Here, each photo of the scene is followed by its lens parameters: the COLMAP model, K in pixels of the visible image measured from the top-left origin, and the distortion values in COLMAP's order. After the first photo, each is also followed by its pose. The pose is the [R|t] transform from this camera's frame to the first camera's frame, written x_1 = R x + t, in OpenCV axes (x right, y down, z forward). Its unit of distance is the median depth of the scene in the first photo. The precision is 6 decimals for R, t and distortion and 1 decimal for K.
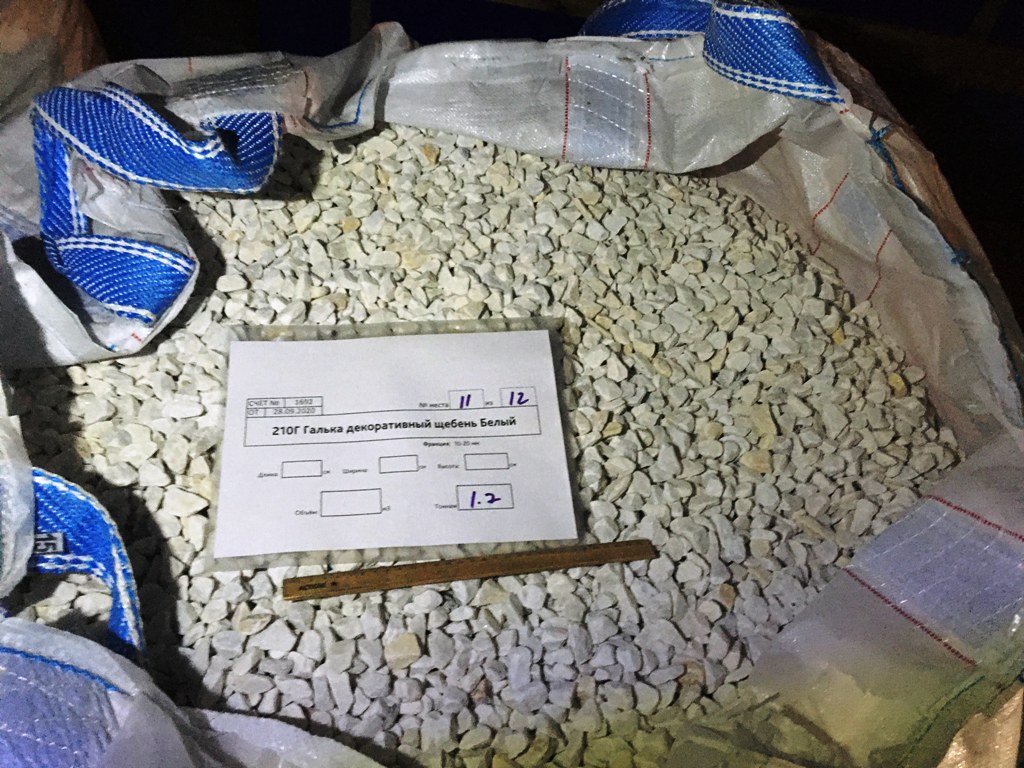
lens RADIAL K [[856.6, 0, 512.0], [0, 856.6, 384.0], [0, 0, 1]] dist [0.117881, -0.192850]
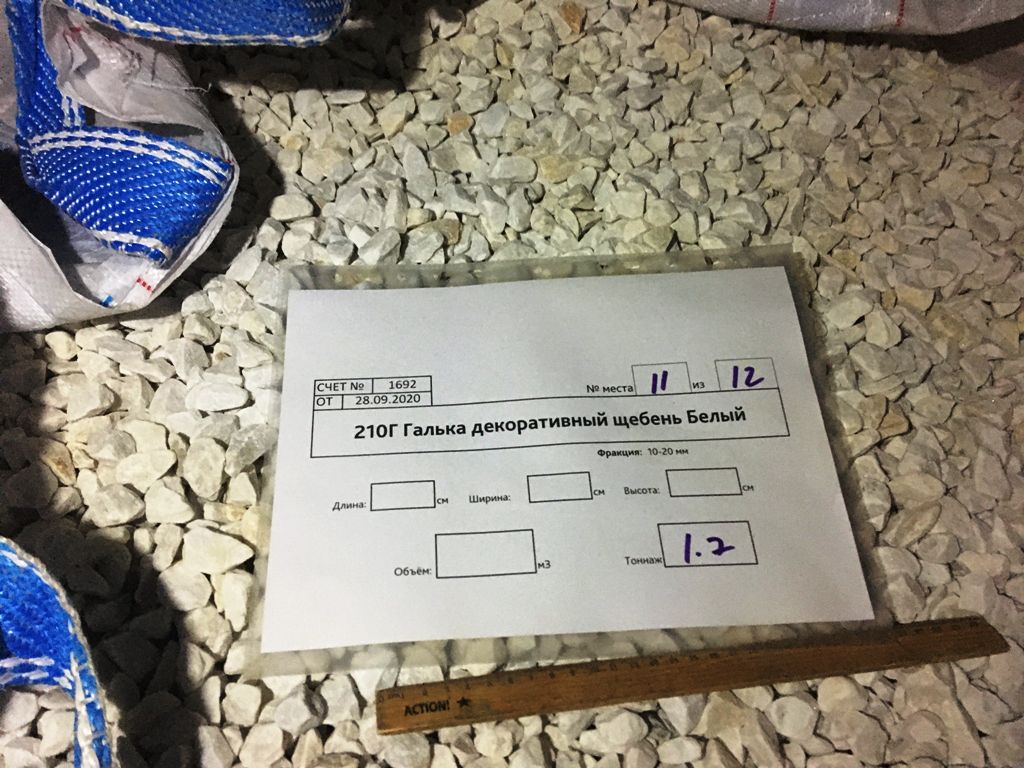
lens RADIAL K [[856.6, 0, 512.0], [0, 856.6, 384.0], [0, 0, 1]] dist [0.117881, -0.192850]
pose [[0.996585, -0.005414, -0.082391, -0.108097], [0.007774, 0.999568, 0.028342, 0.003257], [0.082202, -0.028885, 0.996197, 0.375370]]
